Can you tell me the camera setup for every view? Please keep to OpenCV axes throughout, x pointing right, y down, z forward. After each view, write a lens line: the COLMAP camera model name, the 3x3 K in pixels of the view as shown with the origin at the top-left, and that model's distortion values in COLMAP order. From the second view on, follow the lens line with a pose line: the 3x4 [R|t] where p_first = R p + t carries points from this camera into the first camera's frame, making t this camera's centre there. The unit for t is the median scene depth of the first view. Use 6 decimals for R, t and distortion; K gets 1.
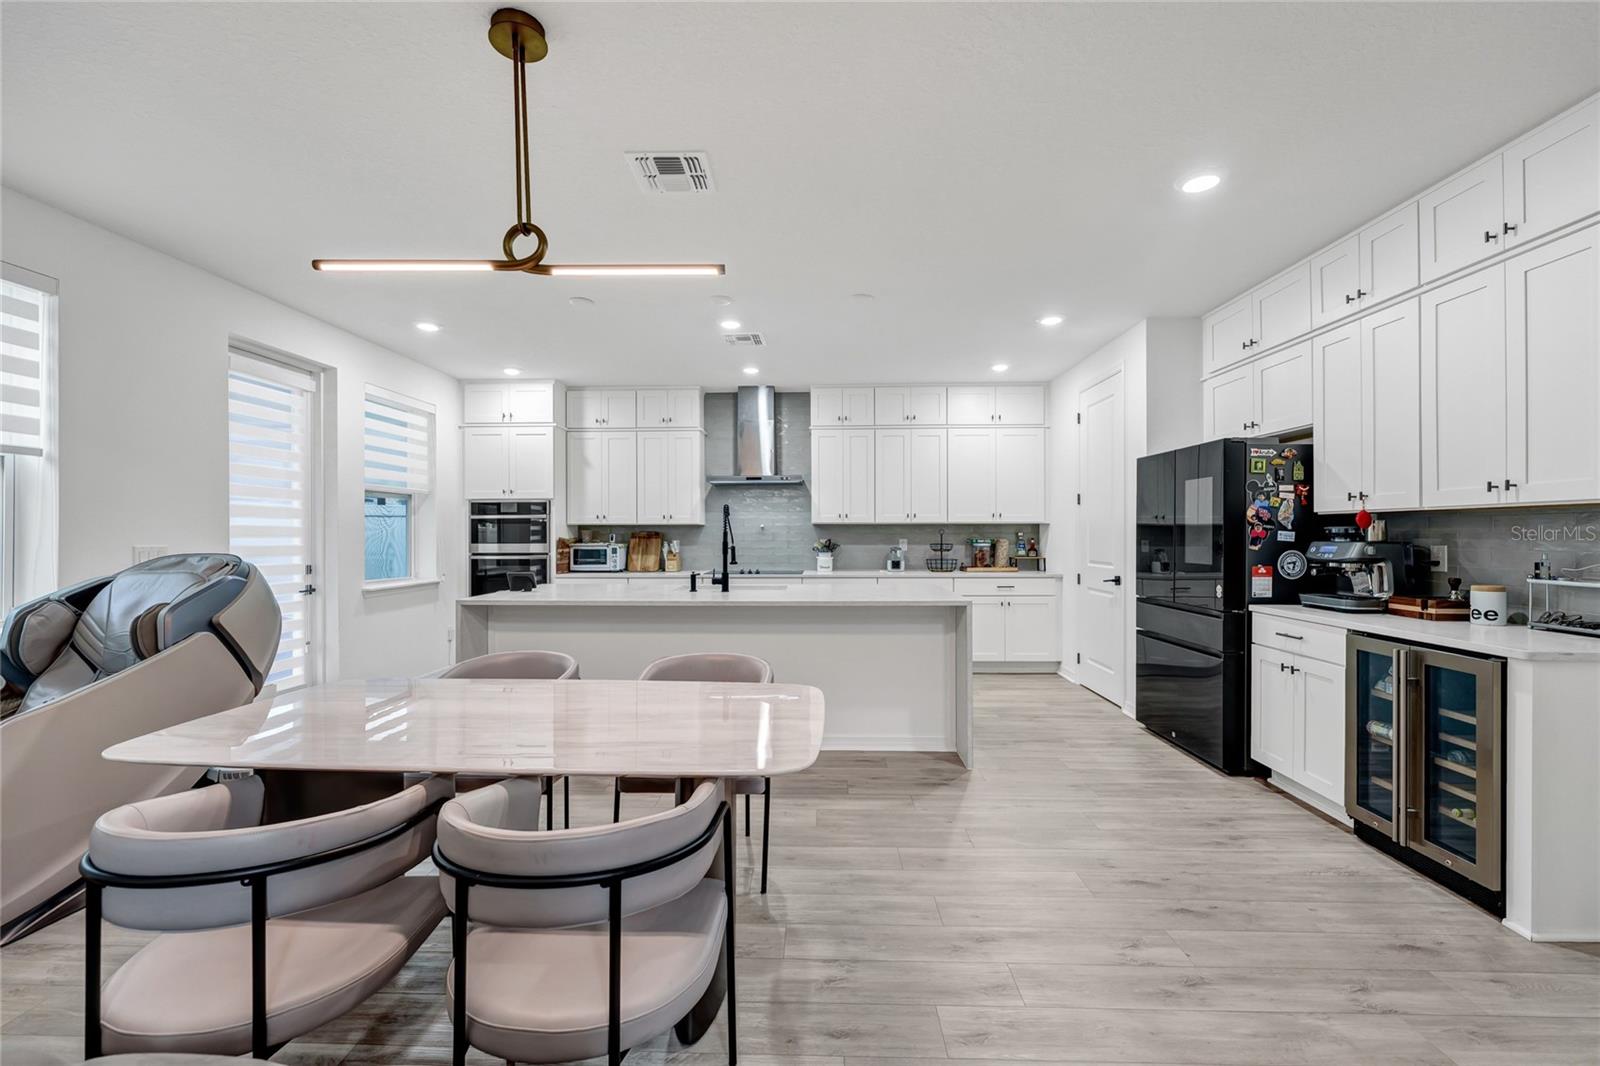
lens RADIAL K [[654.3, 0, 795.6], [0, 654.3, 538.7], [0, 0, 1]] dist [-0.000679, -0.000109]
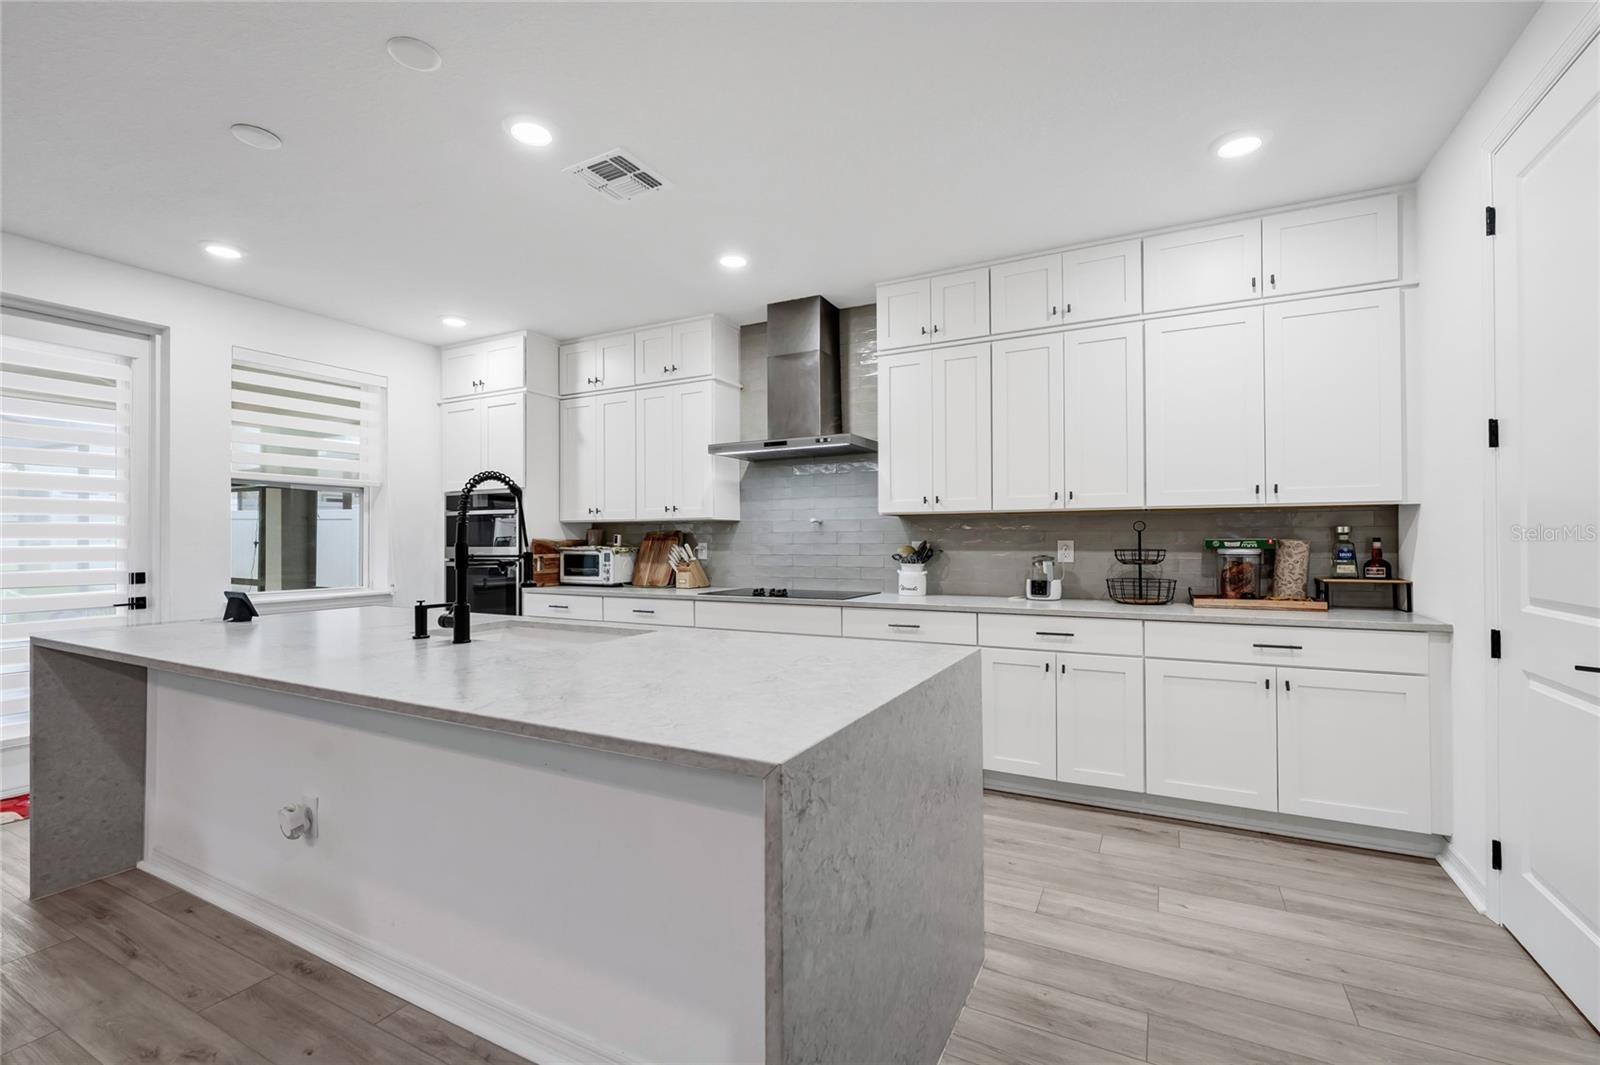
lens RADIAL K [[656.6, 0, 756.4], [0, 656.6, 520.1], [0, 0, 1]] dist [0.001178, 0.000041]
pose [[0.895995, -0.015806, -0.443782, 0.191458], [0.000740, 0.999418, -0.034101, 0.002255], [0.444063, 0.030226, 0.895486, 0.429609]]
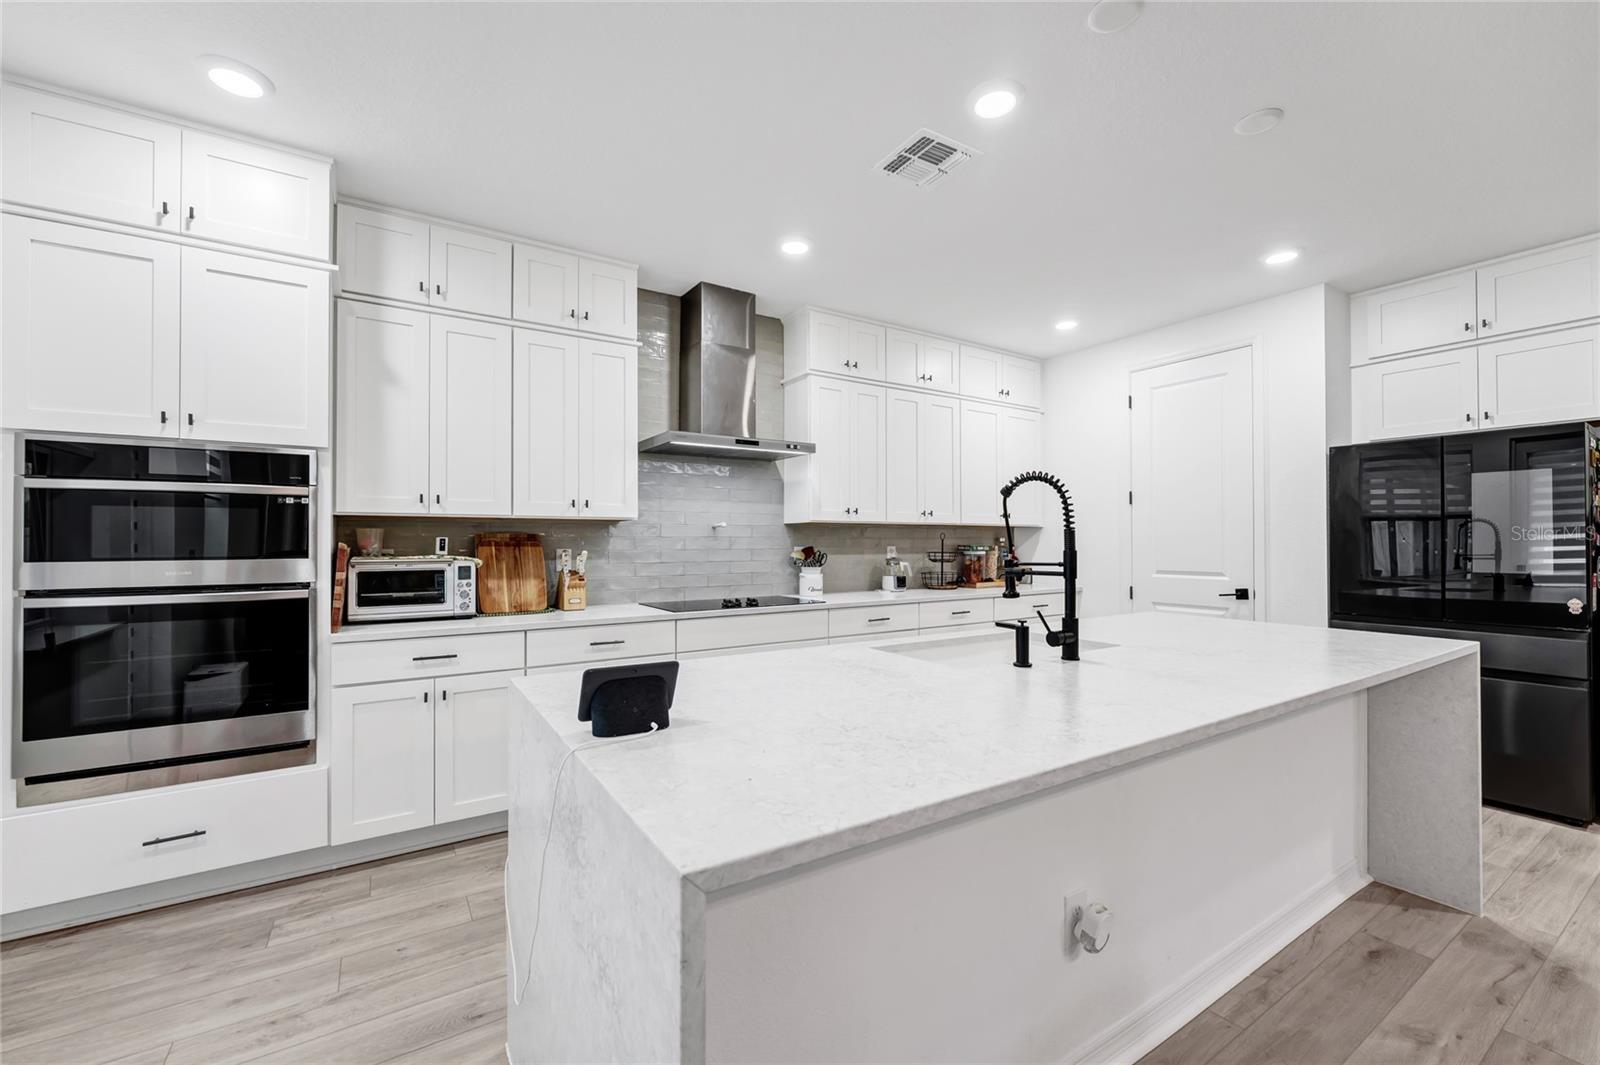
lens RADIAL K [[656.6, 0, 799.1], [0, 656.6, 539.3], [0, 0, 1]] dist [0.001178, 0.000041]
pose [[0.823232, 0.003225, 0.567696, -0.350566], [0.003082, 0.999944, -0.010150, 0.000375], [-0.567697, 0.010105, 0.823176, 0.484692]]
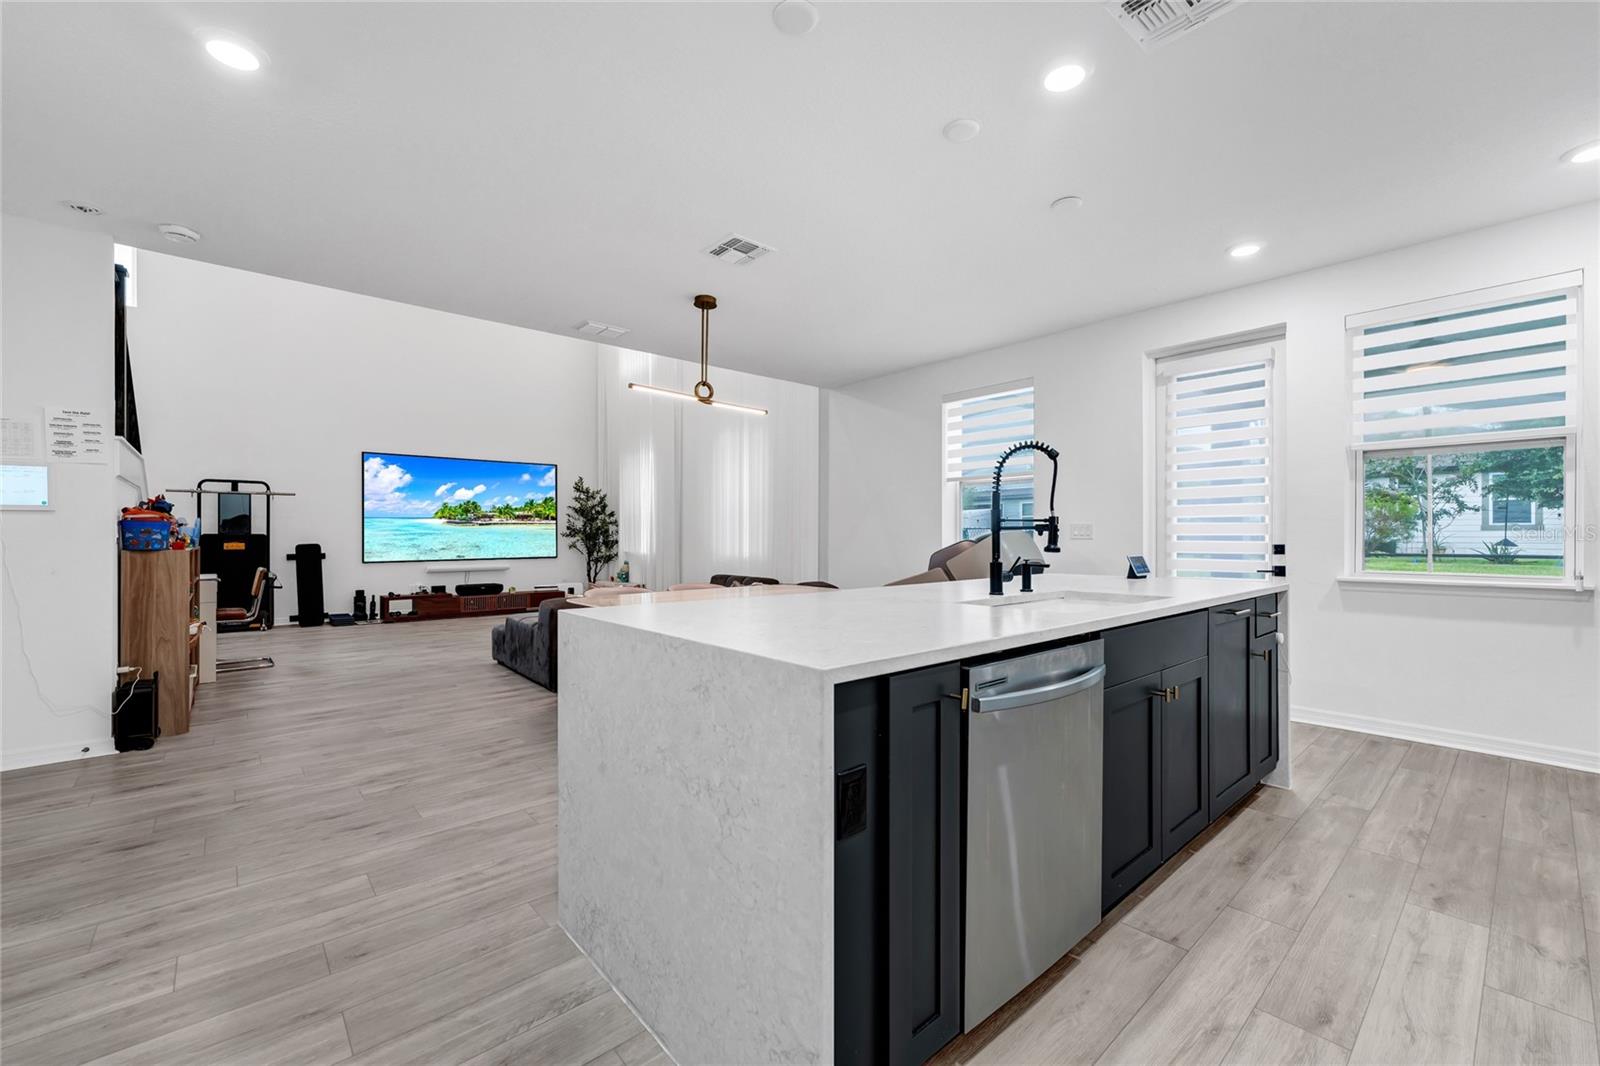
lens RADIAL K [[654.3, 0, 794.8], [0, 654.3, 537.1], [0, 0, 1]] dist [-0.000679, -0.000109]
pose [[-0.730561, 0.004092, -0.682835, 0.283476], [-0.000291, 0.999980, 0.006303, 0.016665], [0.682847, 0.004803, -0.730545, 0.876429]]
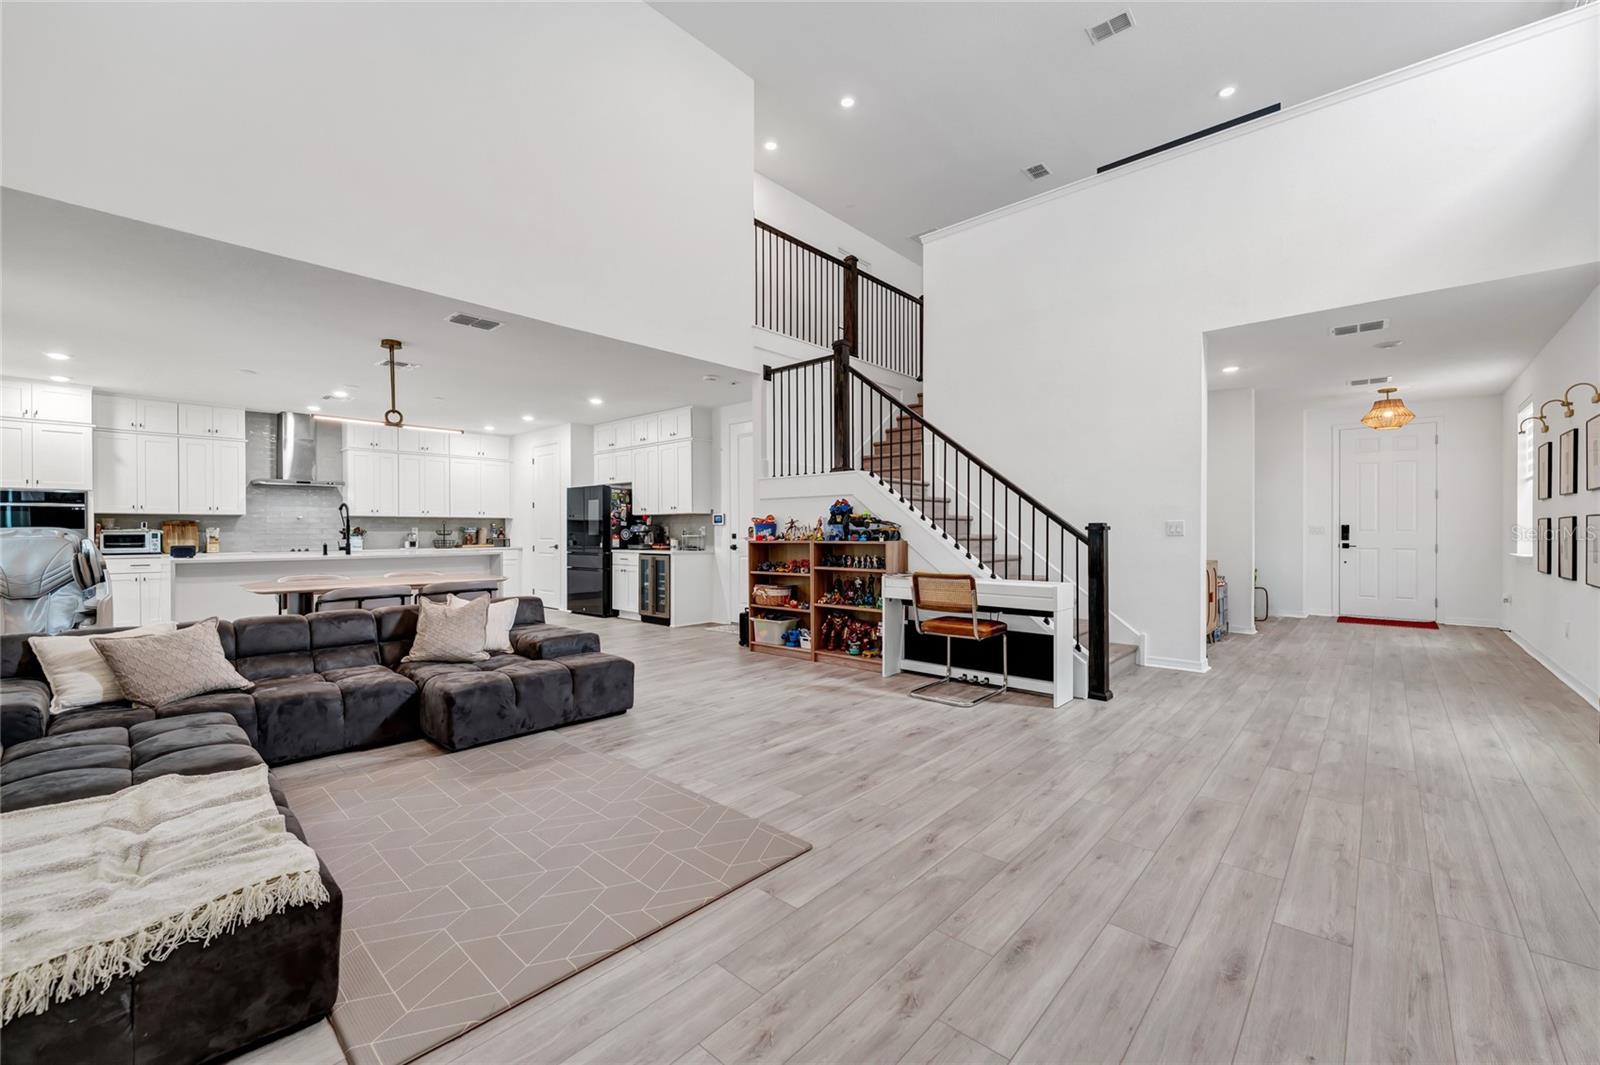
lens RADIAL K [[656.6, 0, 797.8], [0, 656.6, 534.7], [0, 0, 1]] dist [0.001178, 0.000041]
pose [[0.644383, -0.003398, 0.764696, -0.442495], [0.007313, 0.999972, -0.001719, 0.027504], [-0.764668, 0.006700, 0.644389, -0.669549]]
